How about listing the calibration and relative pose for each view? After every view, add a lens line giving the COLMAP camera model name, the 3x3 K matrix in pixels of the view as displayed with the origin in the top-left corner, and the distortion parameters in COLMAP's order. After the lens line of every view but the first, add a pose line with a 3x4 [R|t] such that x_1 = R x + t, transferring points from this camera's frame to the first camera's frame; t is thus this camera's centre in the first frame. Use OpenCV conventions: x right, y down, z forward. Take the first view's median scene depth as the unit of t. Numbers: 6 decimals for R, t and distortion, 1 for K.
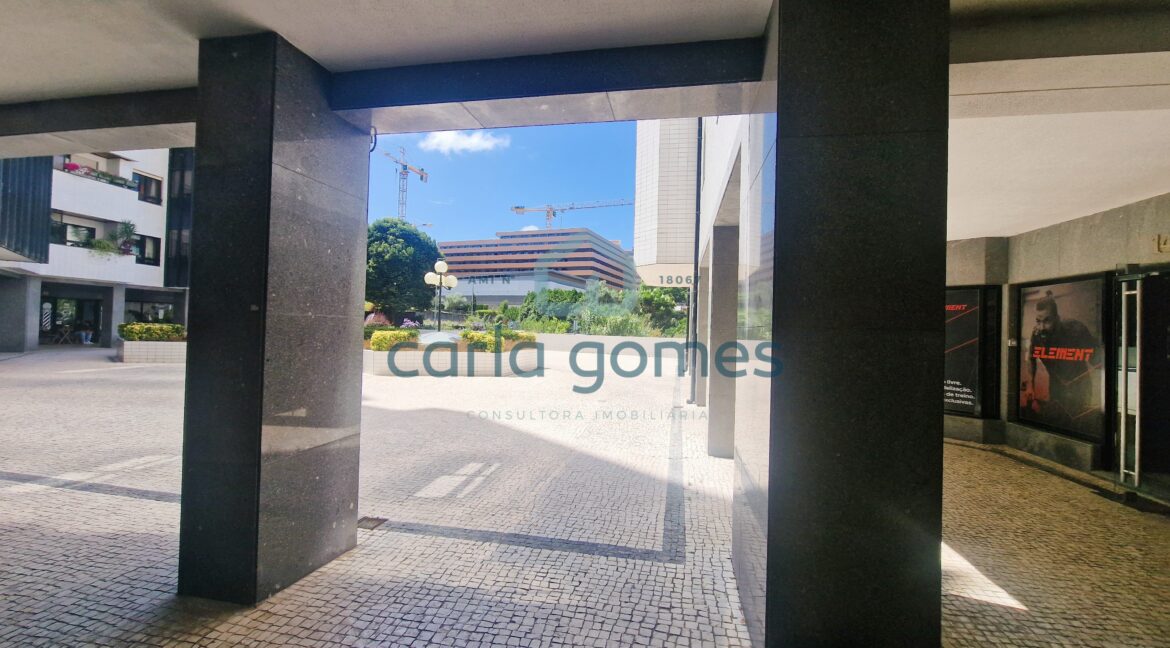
lens RADIAL K [[475.5, 0, 587.7], [0, 475.5, 323.9], [0, 0, 1]] dist [-0.008167, 0.000528]
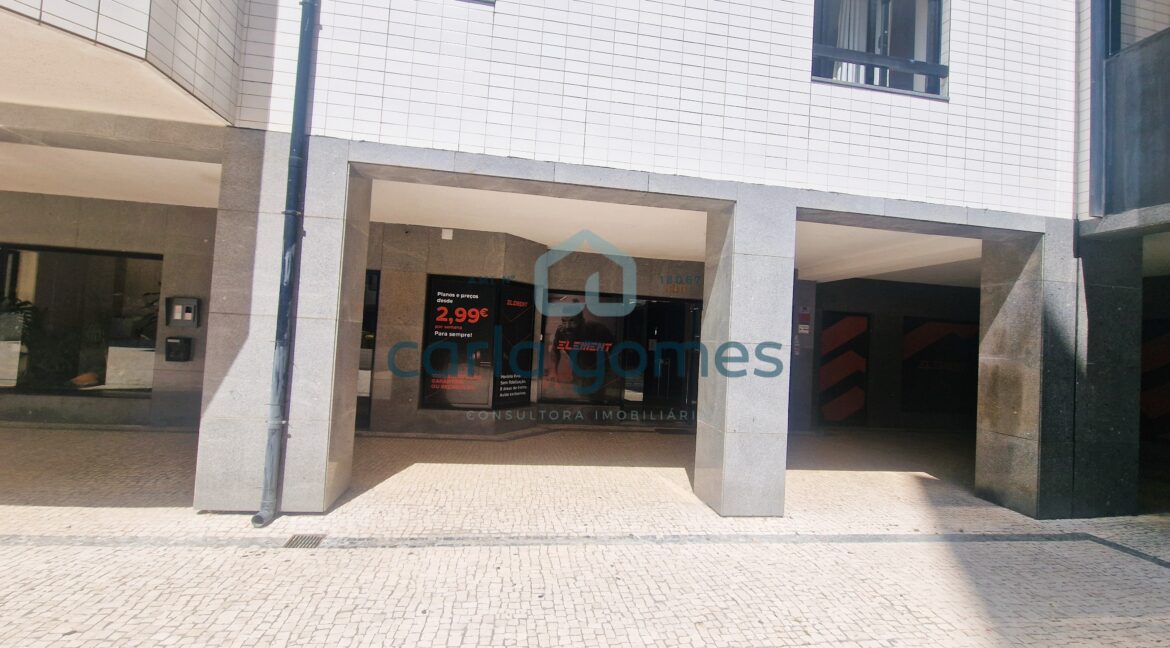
lens RADIAL K [[475.5, 0, 580.1], [0, 475.5, 318.0], [0, 0, 1]] dist [-0.008167, 0.000528]
pose [[-0.323598, -0.006150, 0.946175, -0.087286], [-0.073828, 0.997094, -0.018769, 0.002086], [-0.943310, -0.075928, -0.323112, 0.406614]]
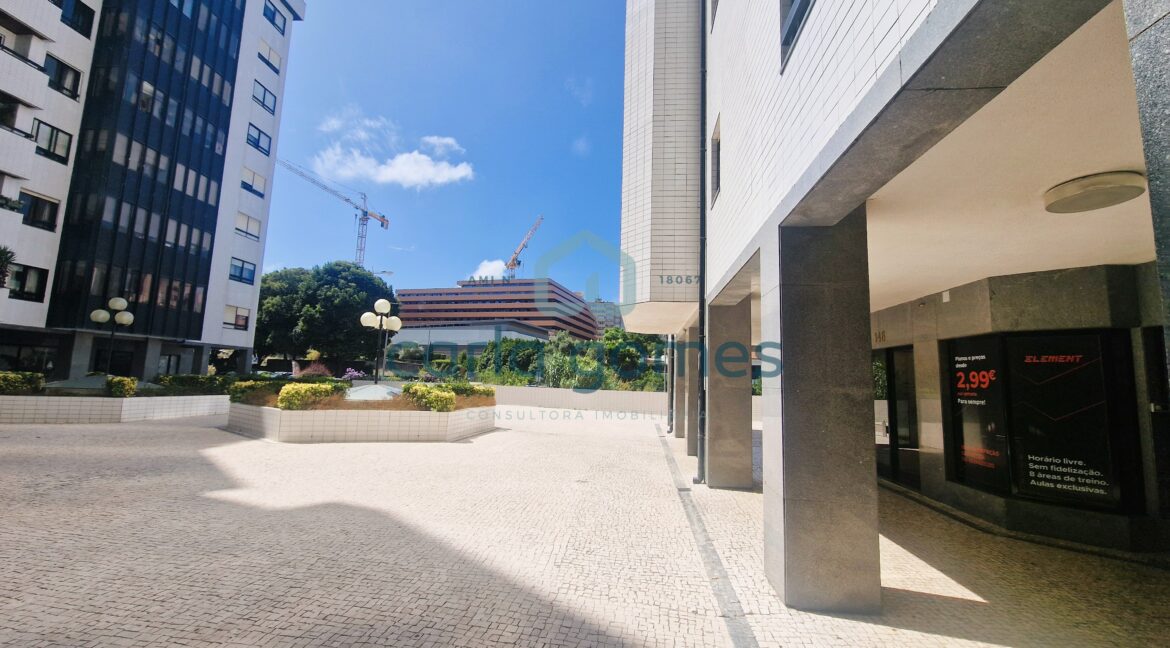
lens RADIAL K [[475.5, 0, 585.0], [0, 475.5, 322.1], [0, 0, 1]] dist [-0.008167, 0.000528]
pose [[0.997100, 0.015111, 0.074590, -0.010875], [-0.006723, 0.993747, -0.111453, -0.001234], [-0.075808, 0.110629, 0.990966, 0.104753]]
